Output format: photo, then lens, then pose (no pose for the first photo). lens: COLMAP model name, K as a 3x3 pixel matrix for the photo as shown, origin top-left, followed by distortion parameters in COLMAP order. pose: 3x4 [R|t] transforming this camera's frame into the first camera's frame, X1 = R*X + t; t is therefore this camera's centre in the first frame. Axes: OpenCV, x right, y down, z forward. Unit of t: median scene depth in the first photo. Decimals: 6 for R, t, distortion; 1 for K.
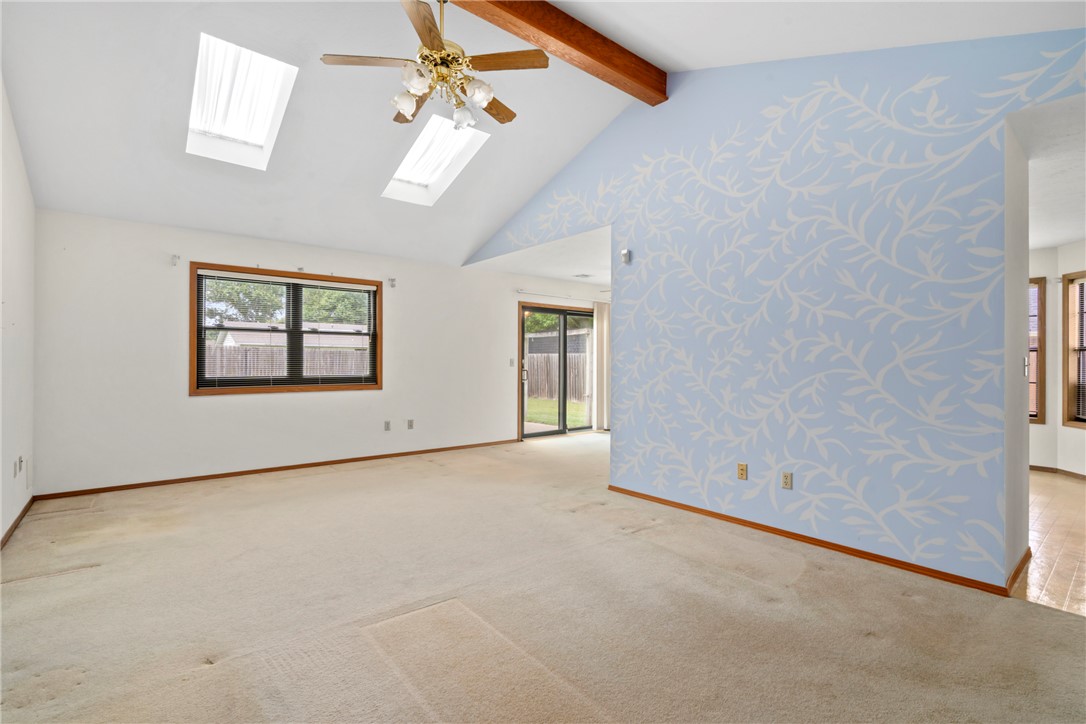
lens RADIAL K [[497.4, 0, 546.7], [0, 497.4, 360.7], [0, 0, 1]] dist [0.002474, 0.000945]
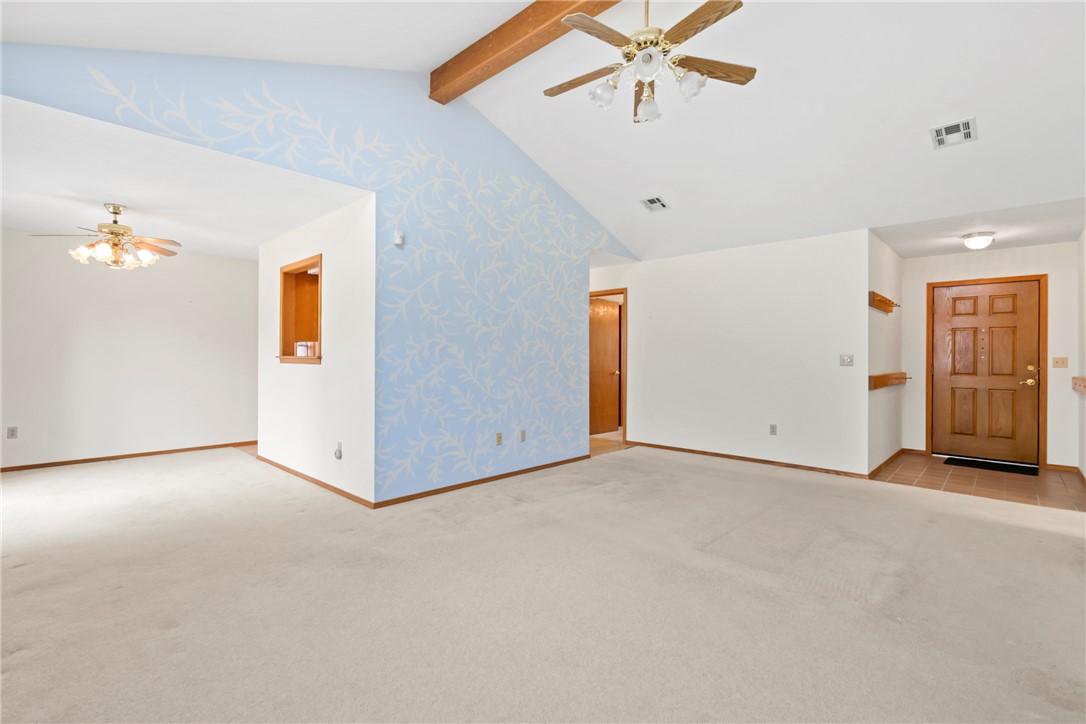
lens RADIAL K [[497.4, 0, 539.3], [0, 497.4, 359.4], [0, 0, 1]] dist [0.002474, 0.000945]
pose [[-0.108700, -0.008695, 0.994037, -0.794167], [-0.004298, 0.999957, 0.008277, -0.000324], [-0.994065, -0.003372, -0.108733, 0.883969]]
